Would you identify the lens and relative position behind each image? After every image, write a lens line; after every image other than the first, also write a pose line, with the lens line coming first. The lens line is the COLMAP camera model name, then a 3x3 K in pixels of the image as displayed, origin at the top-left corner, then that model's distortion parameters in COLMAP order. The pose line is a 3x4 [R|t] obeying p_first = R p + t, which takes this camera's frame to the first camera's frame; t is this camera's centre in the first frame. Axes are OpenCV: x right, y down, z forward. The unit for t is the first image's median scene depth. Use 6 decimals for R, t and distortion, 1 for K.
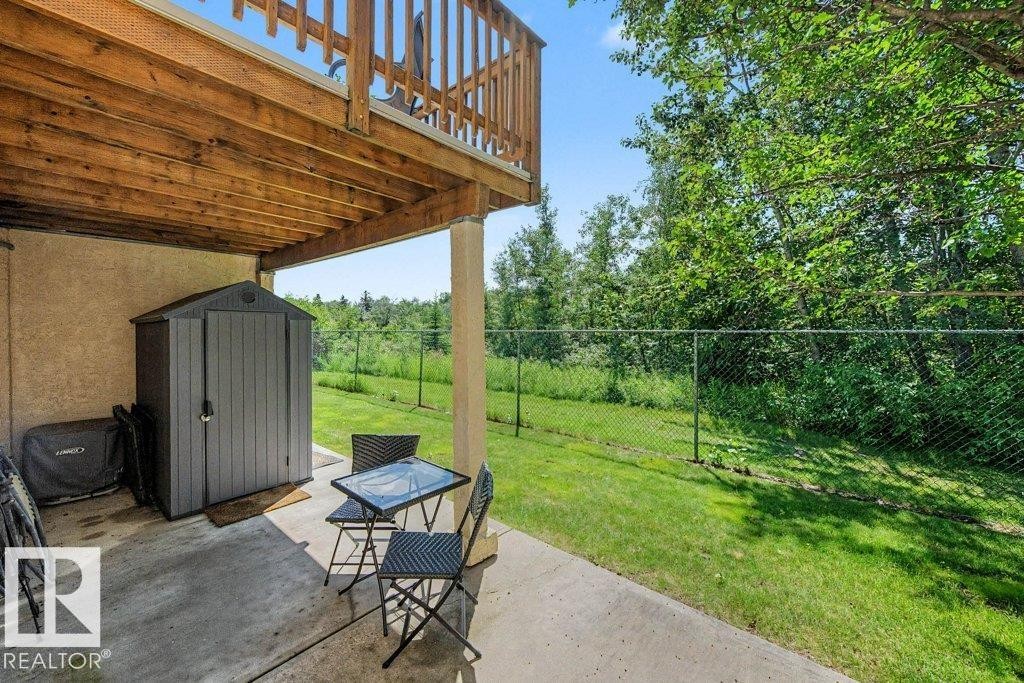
lens RADIAL K [[398.4, 0, 497.3], [0, 398.4, 337.7], [0, 0, 1]] dist [0.000052, 0.000018]
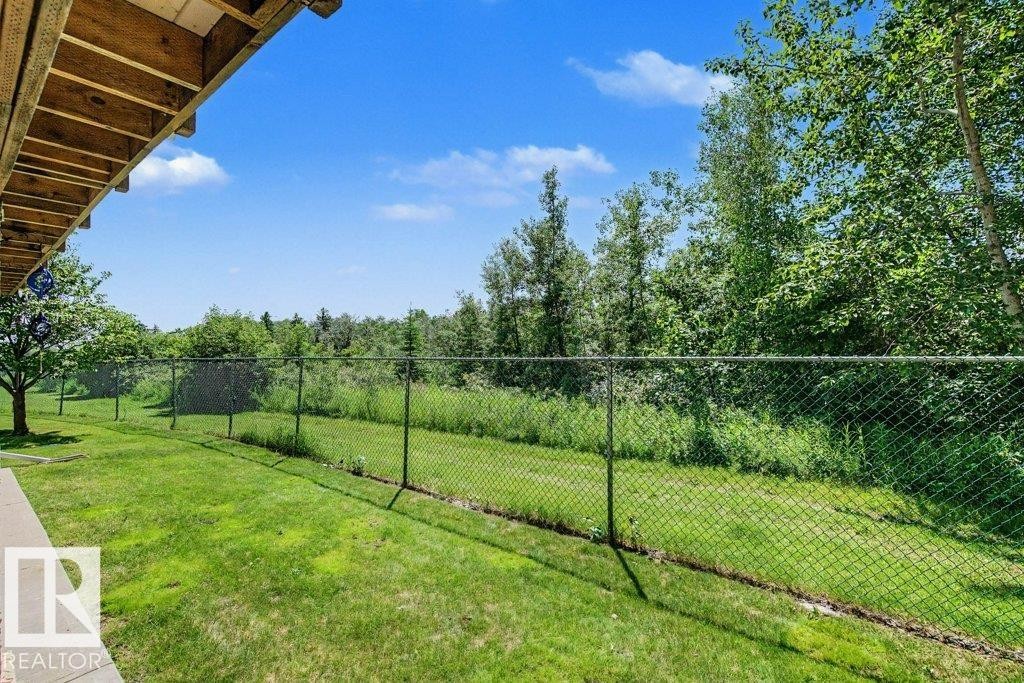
lens RADIAL K [[438.5, 0, 501.2], [0, 438.5, 336.6], [0, 0, 1]] dist [0.000344, 0.000234]
pose [[0.997720, -0.010962, 0.066590, -0.042091], [0.014366, 0.998603, -0.050857, -0.005328], [-0.065940, 0.051697, 0.996483, 0.151804]]
